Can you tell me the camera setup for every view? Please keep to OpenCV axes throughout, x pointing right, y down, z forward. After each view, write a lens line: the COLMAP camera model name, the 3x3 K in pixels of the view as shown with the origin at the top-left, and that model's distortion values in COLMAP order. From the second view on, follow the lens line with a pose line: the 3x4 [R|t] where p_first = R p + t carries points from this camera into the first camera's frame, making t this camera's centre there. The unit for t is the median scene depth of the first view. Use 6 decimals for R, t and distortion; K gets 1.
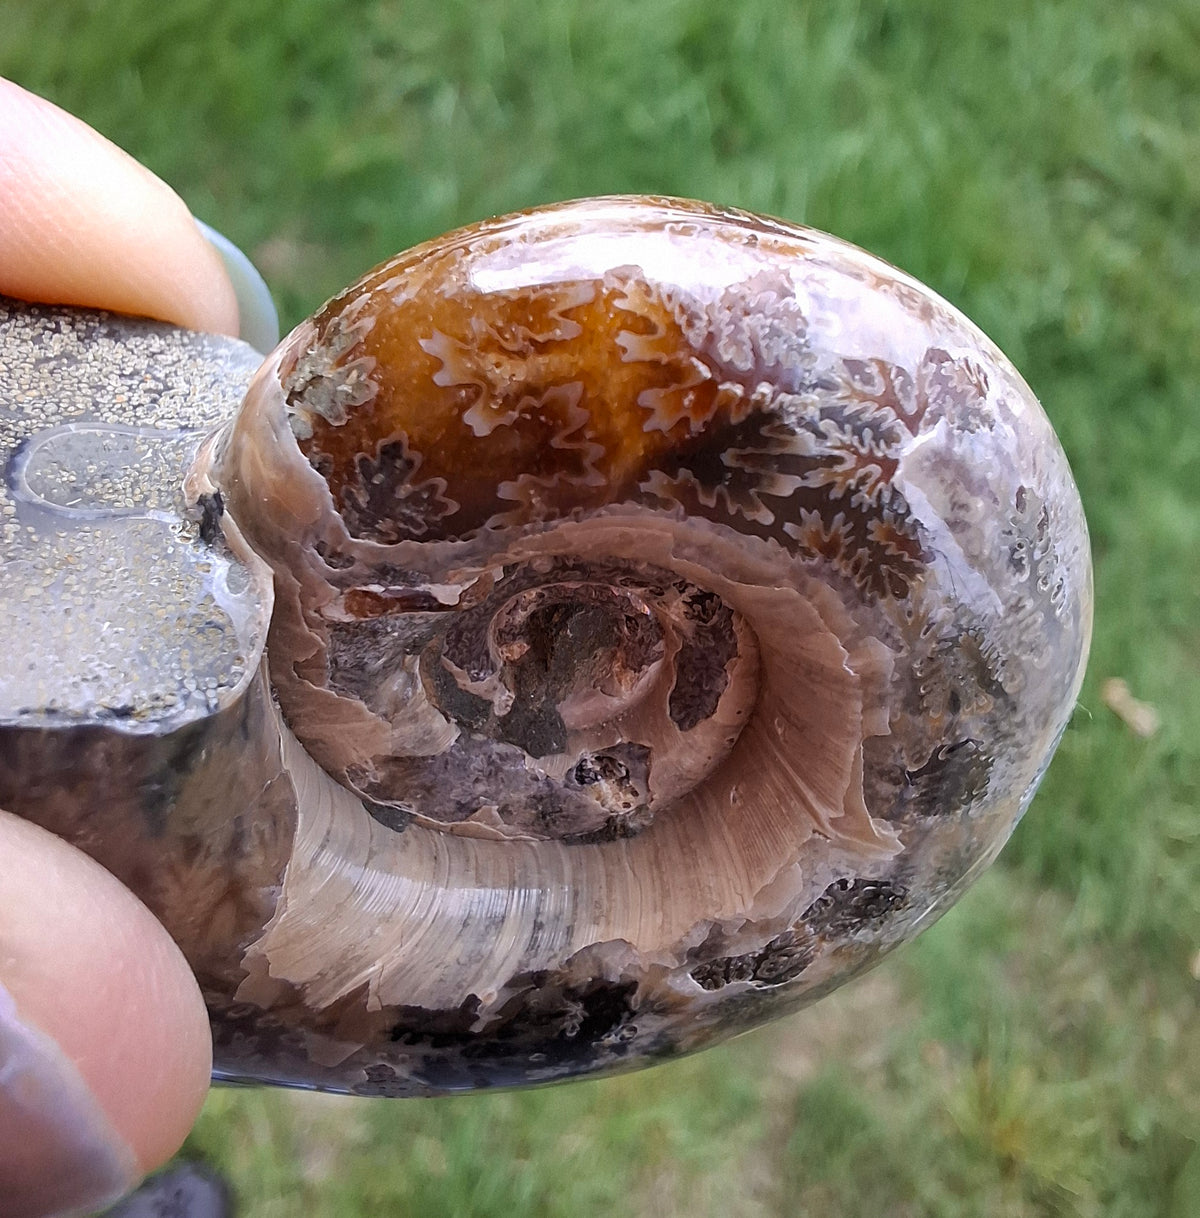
lens RADIAL K [[1321.0, 0, 646.6], [0, 1321.0, 583.2], [0, 0, 1]] dist [-0.024104, -0.027199]
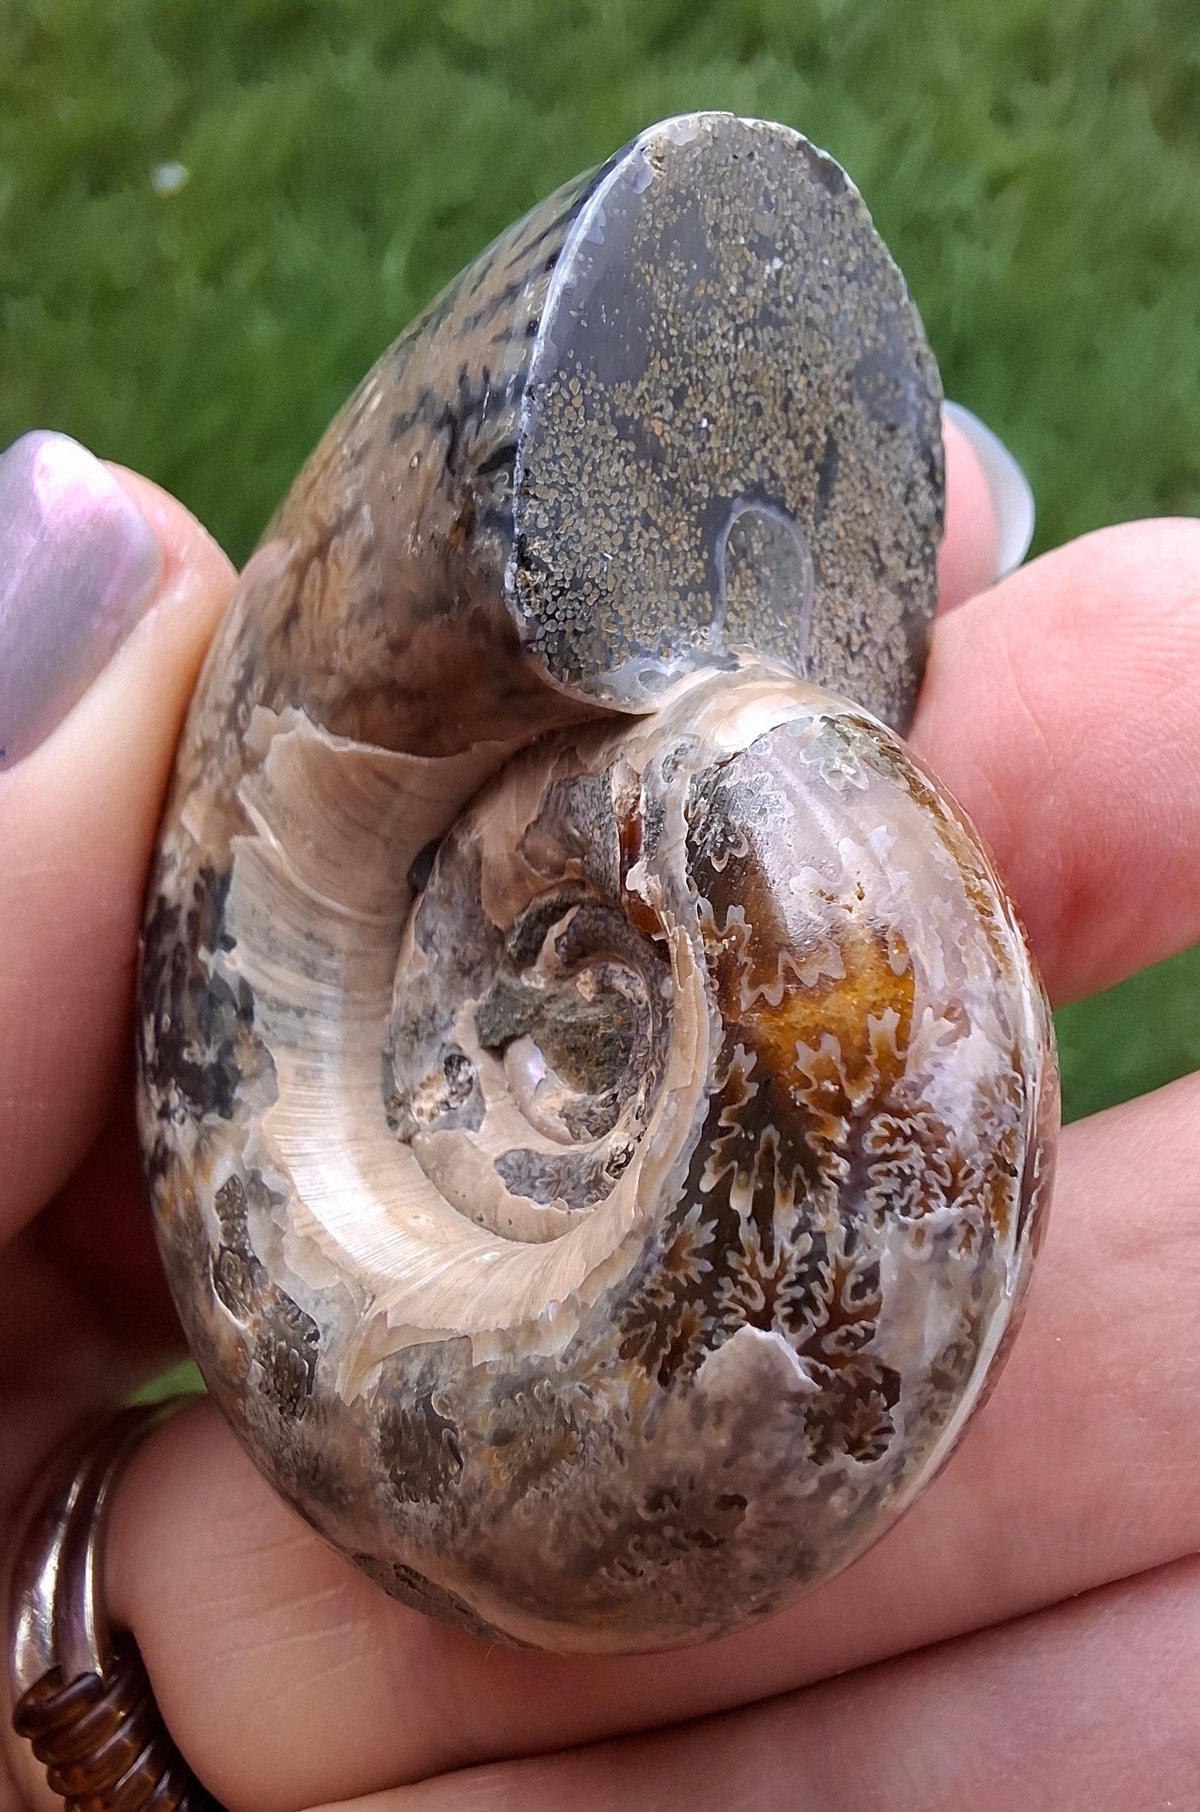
lens RADIAL K [[1506.4, 0, 658.3], [0, 1506.4, 916.0], [0, 0, 1]] dist [-0.004378, -0.140336]
pose [[-0.017700, 0.944214, -0.328856, 0.248092], [-0.998818, -0.001808, 0.048570, -0.063342], [0.045266, 0.329327, 0.943130, -0.049647]]
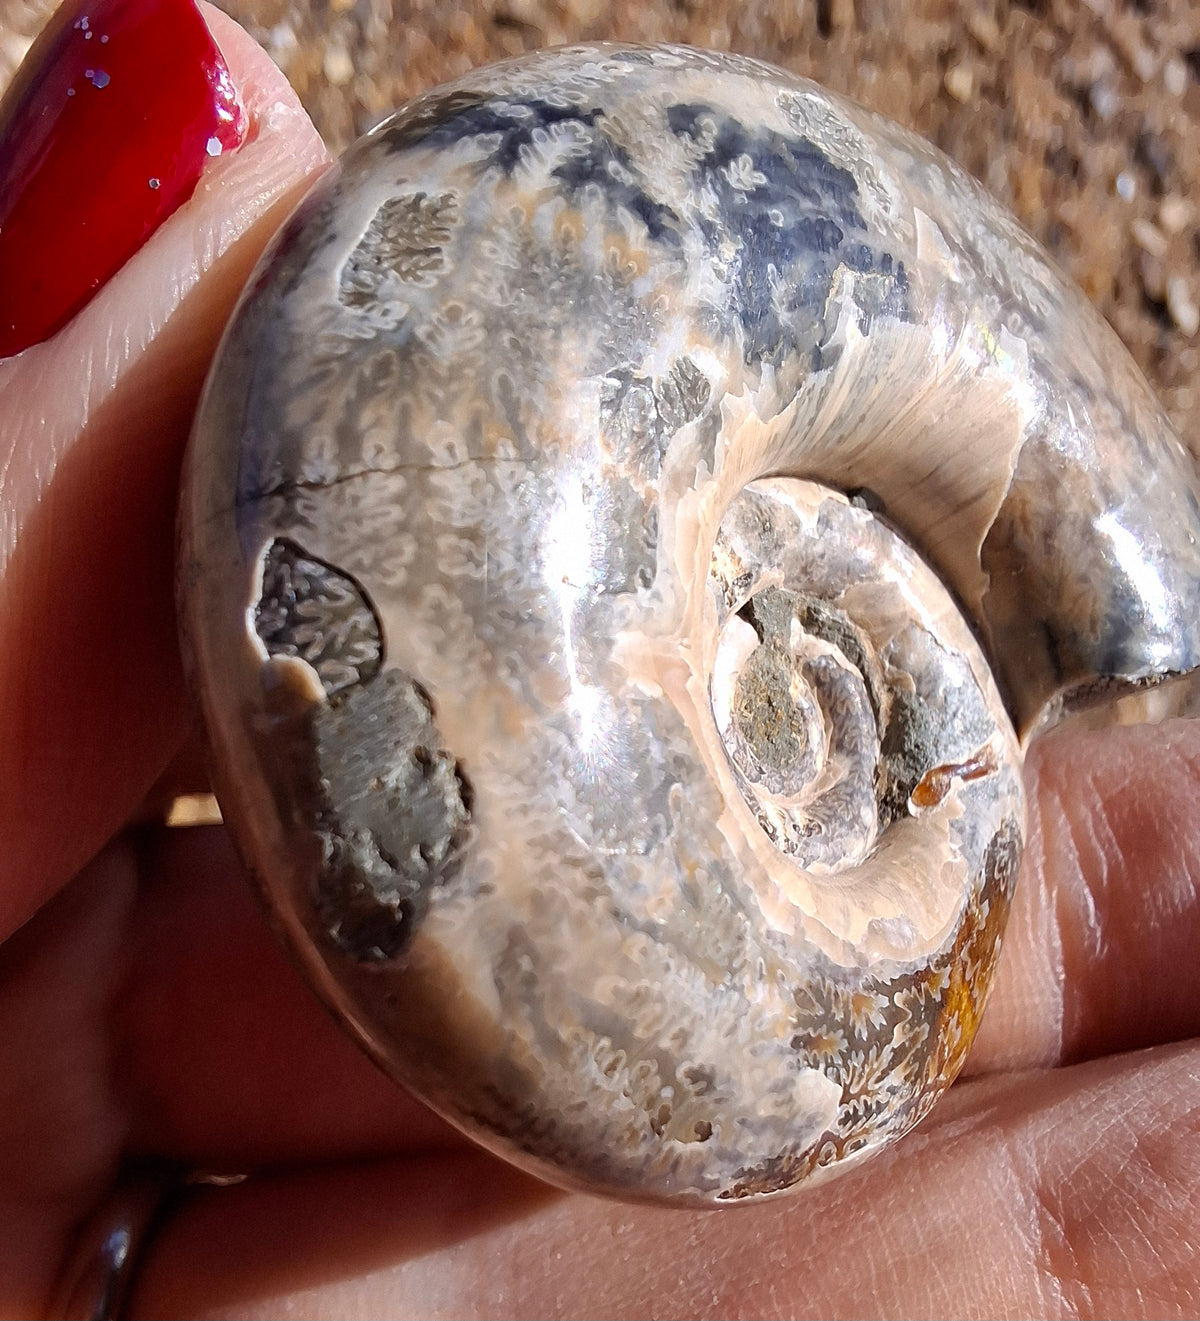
lens RADIAL K [[1242.7, 0, 605.0], [0, 1242.7, 811.6], [0, 0, 1]] dist [-0.094204, 0.153008]
pose [[-0.577272, 0.435644, -0.690631, 0.837567], [0.088206, -0.807571, -0.583137, 0.628466], [-0.811774, -0.397546, 0.427762, 0.780468]]
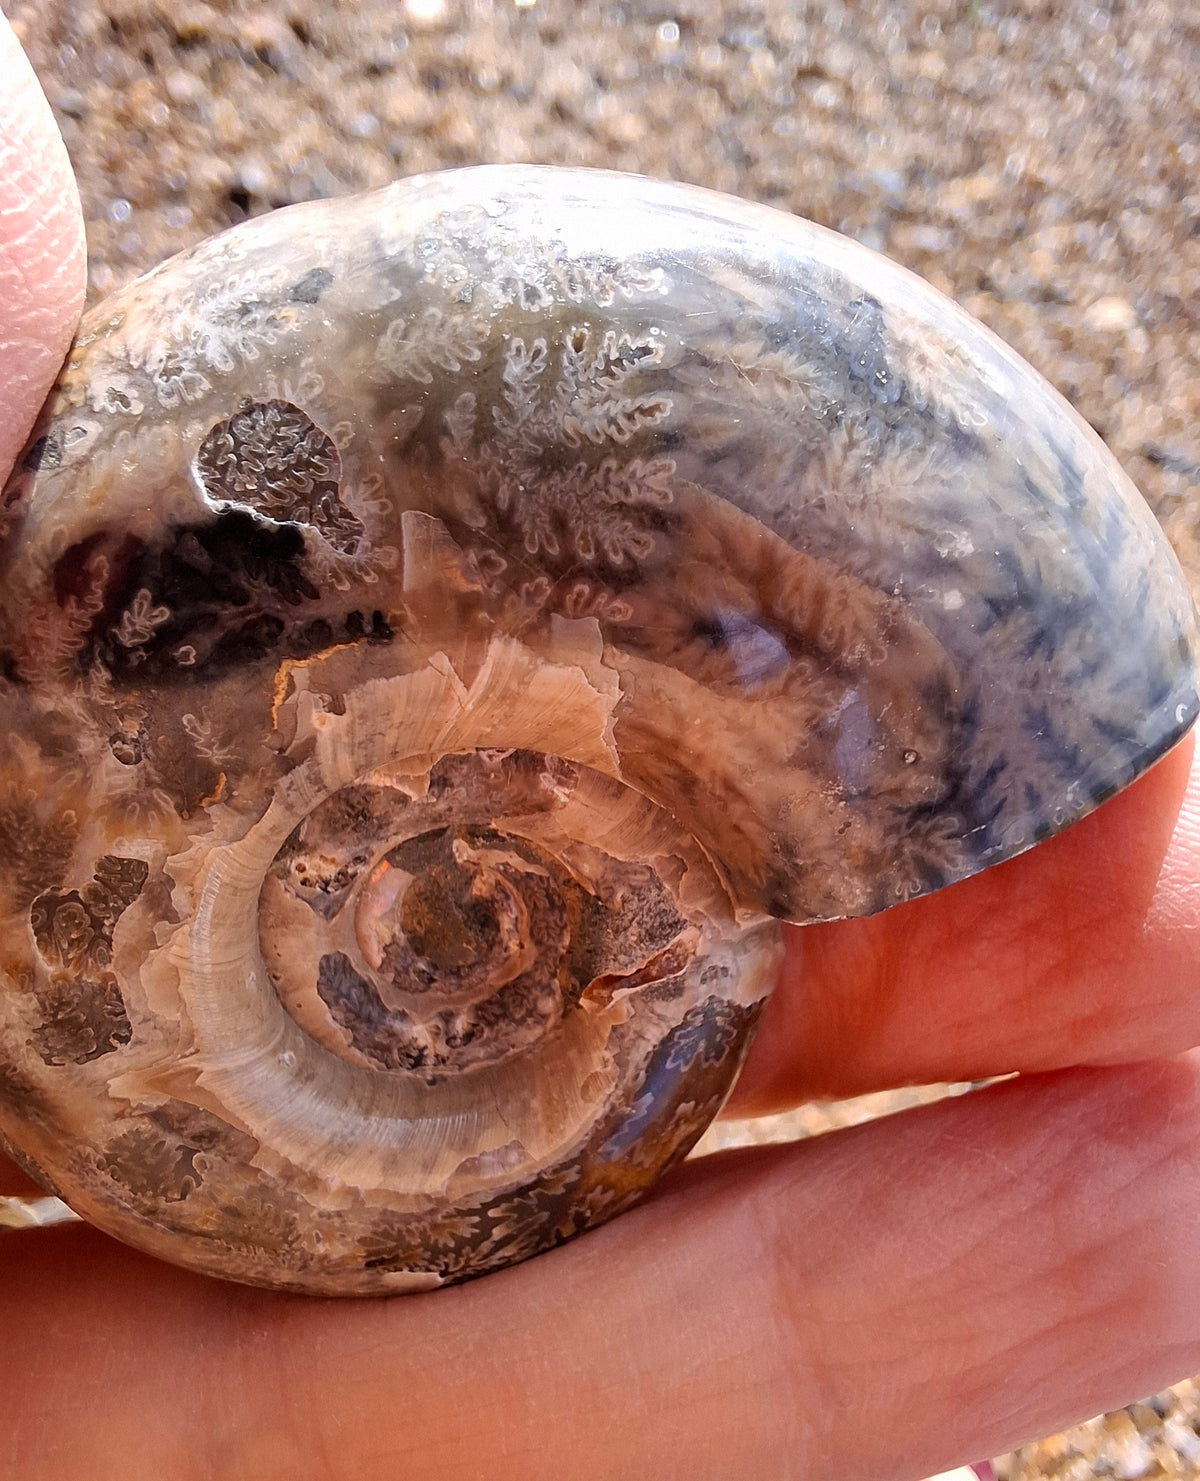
lens RADIAL K [[1260.1, 0, 624.1], [0, 1260.1, 824.9], [0, 0, 1]] dist [-0.063731, -0.002471]
pose [[-0.752668, 0.658087, 0.020314, -0.286144], [-0.315351, -0.333247, -0.888538, 1.132863], [-0.577966, -0.675180, 0.458352, 0.572020]]
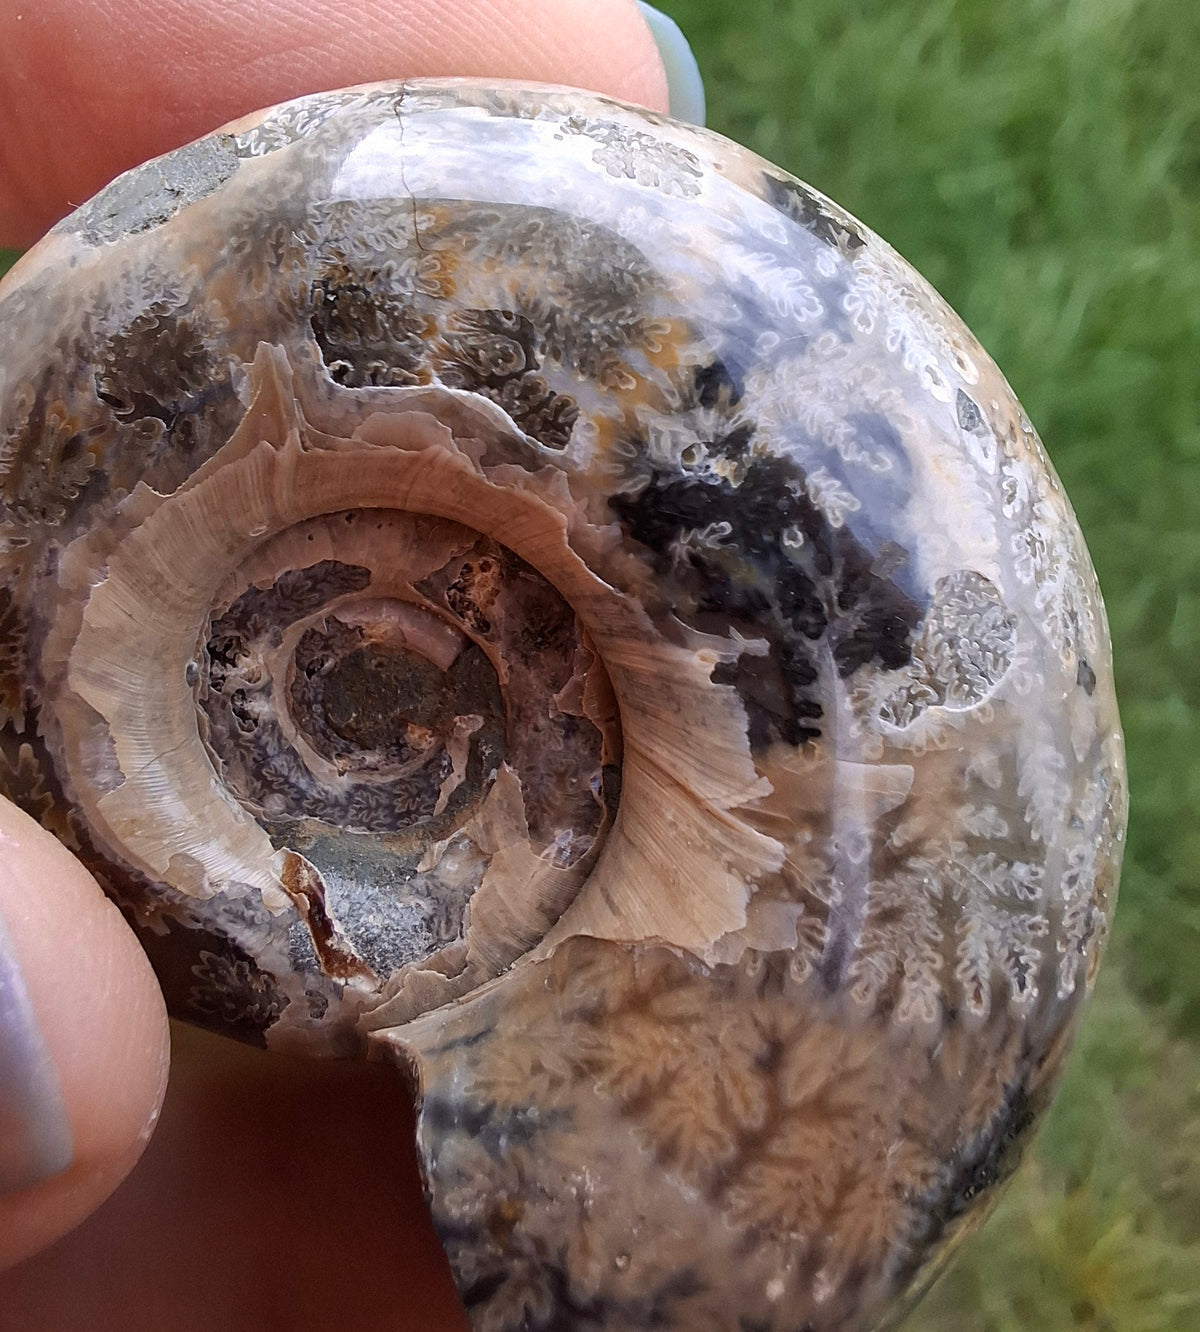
lens RADIAL K [[1295.9, 0, 604.3], [0, 1295.9, 530.8], [0, 0, 1]] dist [-0.098544, 0.135860]
pose [[-0.575694, -0.787668, -0.219446, 0.181164], [0.669783, -0.300332, -0.679111, 1.000483], [0.469007, -0.537941, 0.700465, 0.551910]]
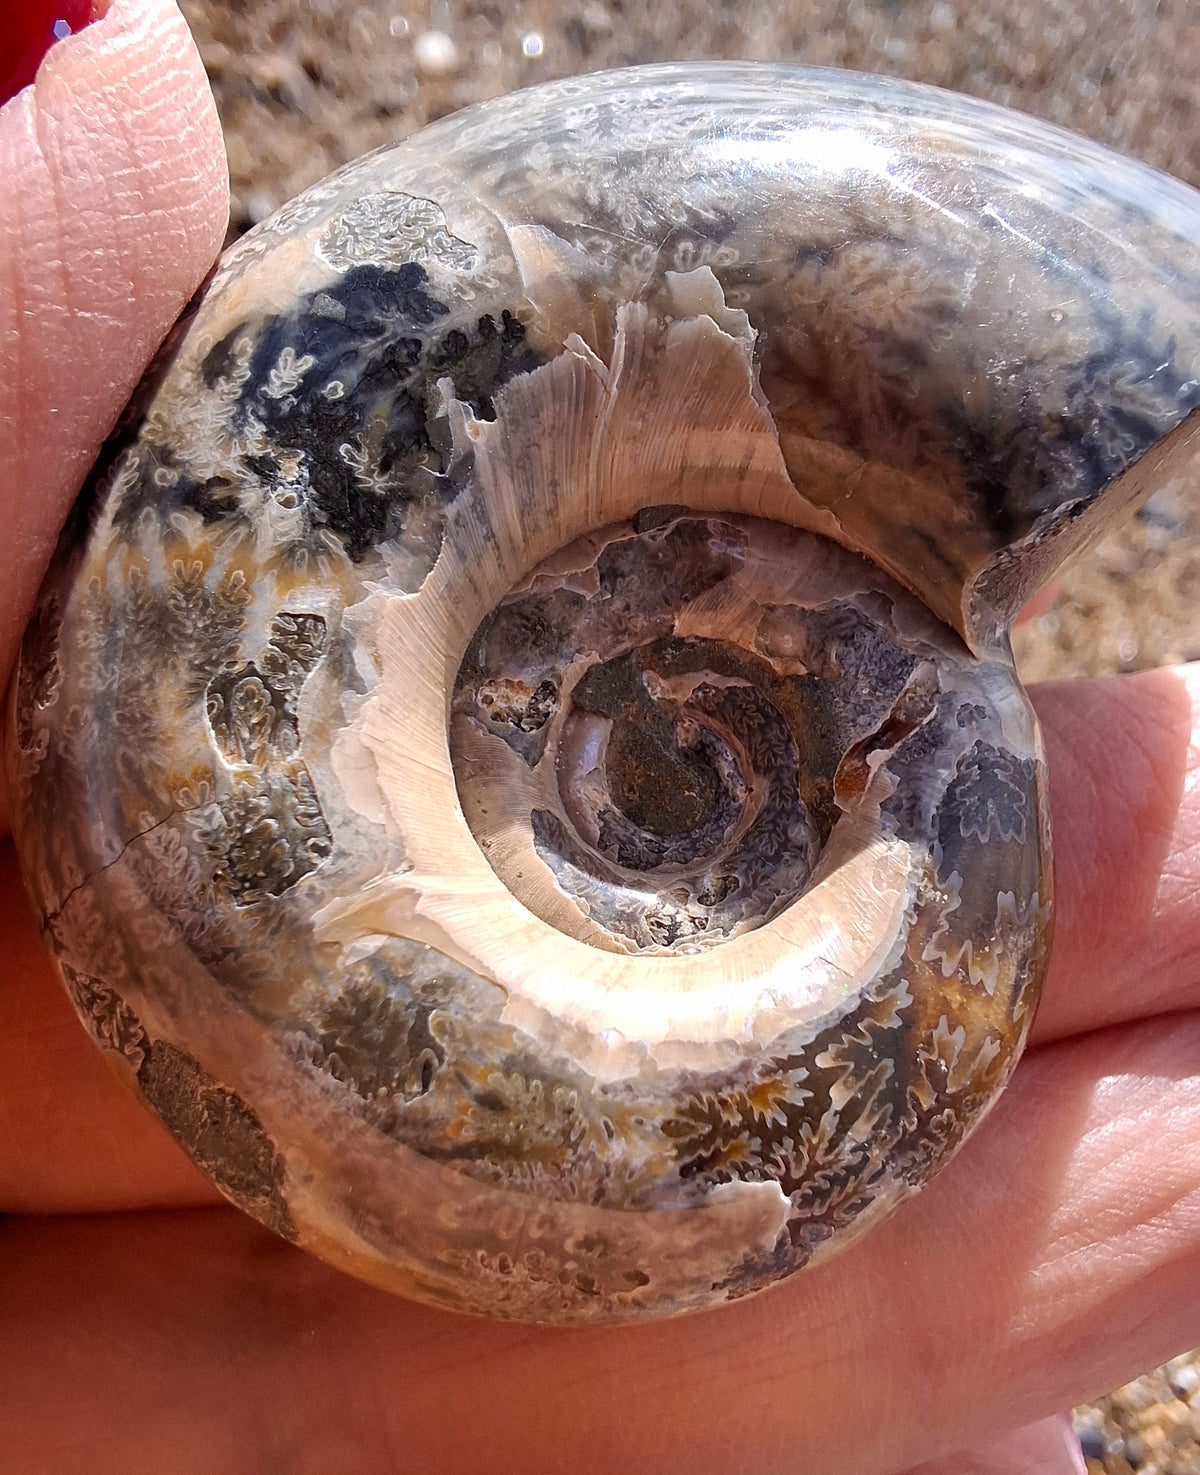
lens RADIAL K [[1255.0, 0, 624.0], [0, 1255.0, 821.5], [0, 0, 1]] dist [-0.063731, -0.002471]
pose [[-0.543224, 0.774636, -0.323801, 0.330711], [-0.530583, -0.615629, -0.582651, 0.685608], [-0.650683, -0.144706, 0.745434, 0.379089]]
